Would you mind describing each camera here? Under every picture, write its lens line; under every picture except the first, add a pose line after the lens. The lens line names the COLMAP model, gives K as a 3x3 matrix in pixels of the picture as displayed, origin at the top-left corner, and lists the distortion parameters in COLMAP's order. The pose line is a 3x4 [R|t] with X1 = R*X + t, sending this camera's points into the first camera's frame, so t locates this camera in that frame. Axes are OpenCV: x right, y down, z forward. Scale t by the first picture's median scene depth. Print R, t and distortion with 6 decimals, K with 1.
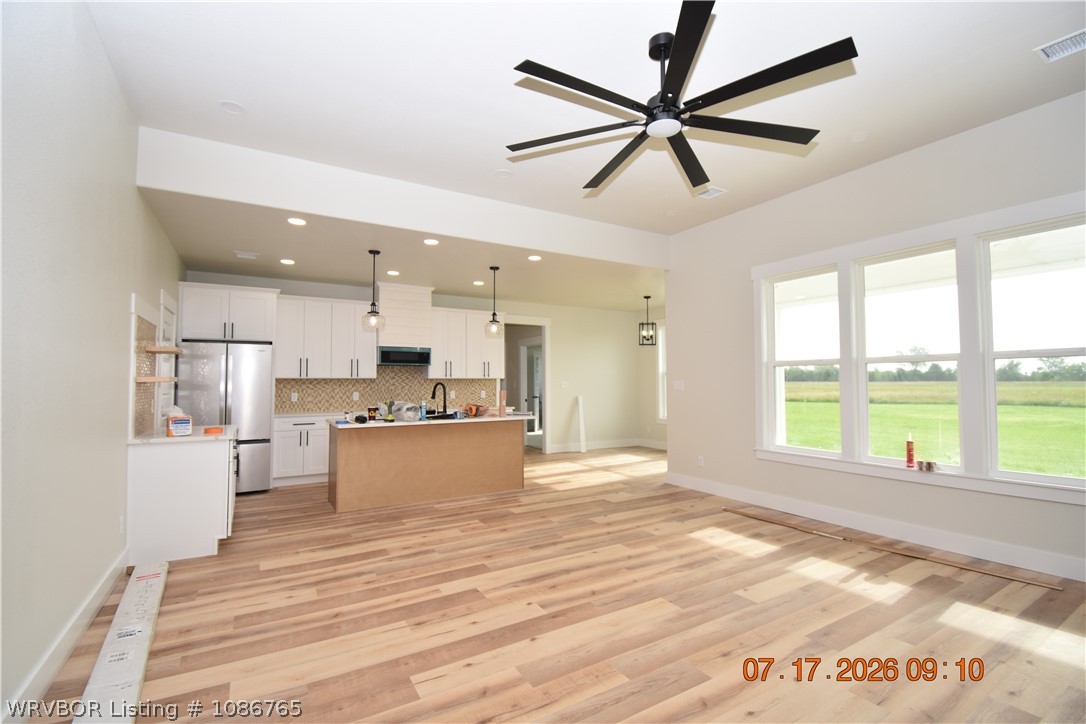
lens RADIAL K [[481.0, 0, 546.4], [0, 481.0, 363.5], [0, 0, 1]] dist [0.020128, -0.027208]
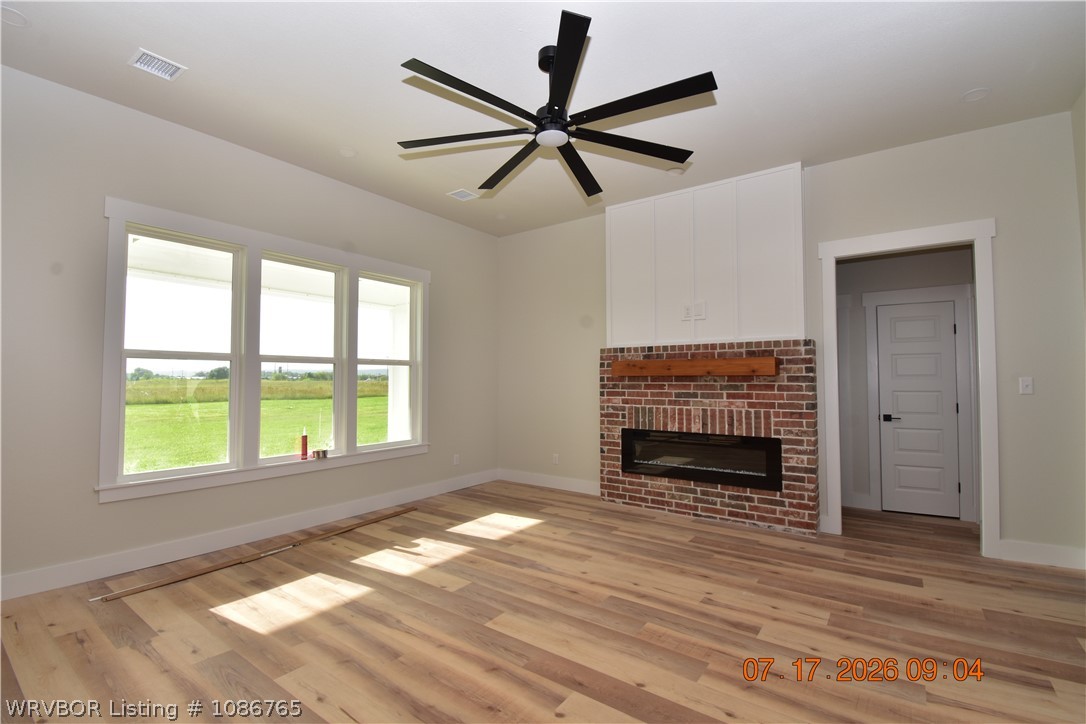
lens RADIAL K [[481.0, 0, 546.4], [0, 481.0, 363.5], [0, 0, 1]] dist [0.020128, -0.027208]
pose [[-0.393310, 0.035070, 0.918737, -0.470855], [-0.032771, 0.998103, -0.052129, 0.038304], [-0.918822, -0.050610, -0.391415, 0.940610]]
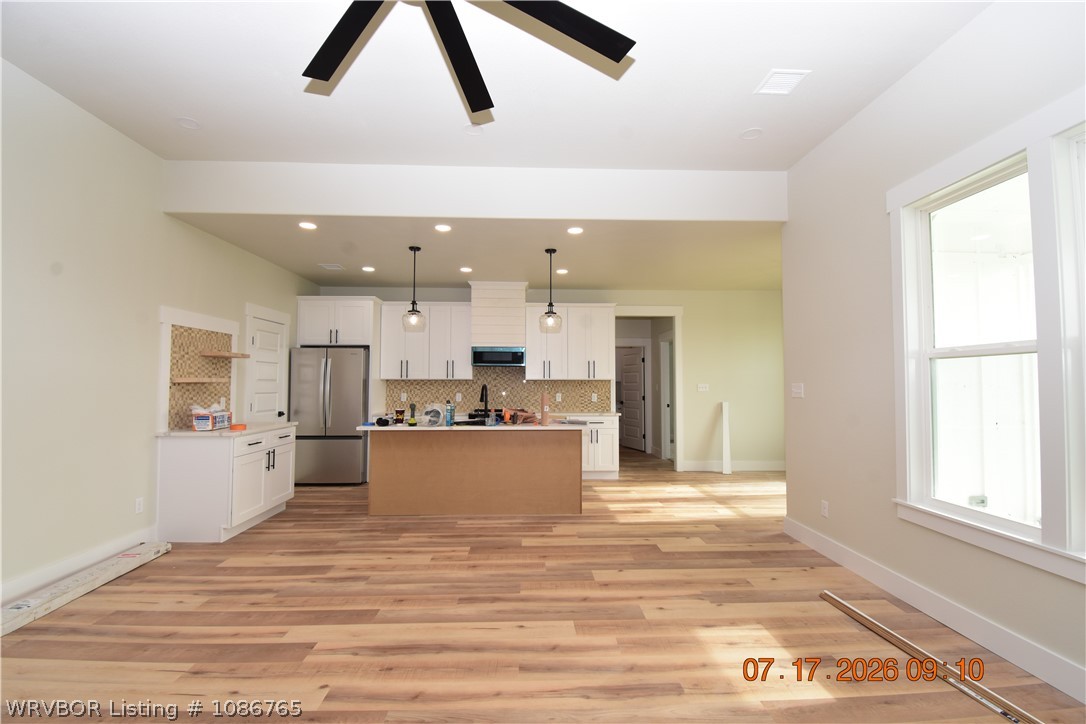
lens RADIAL K [[481.0, 0, 546.4], [0, 481.0, 363.5], [0, 0, 1]] dist [0.020128, -0.027208]
pose [[0.878796, -0.014601, -0.476975, 0.447843], [0.013259, 0.999893, -0.006179, 0.011158], [0.477014, -0.000894, 0.878895, 0.375219]]
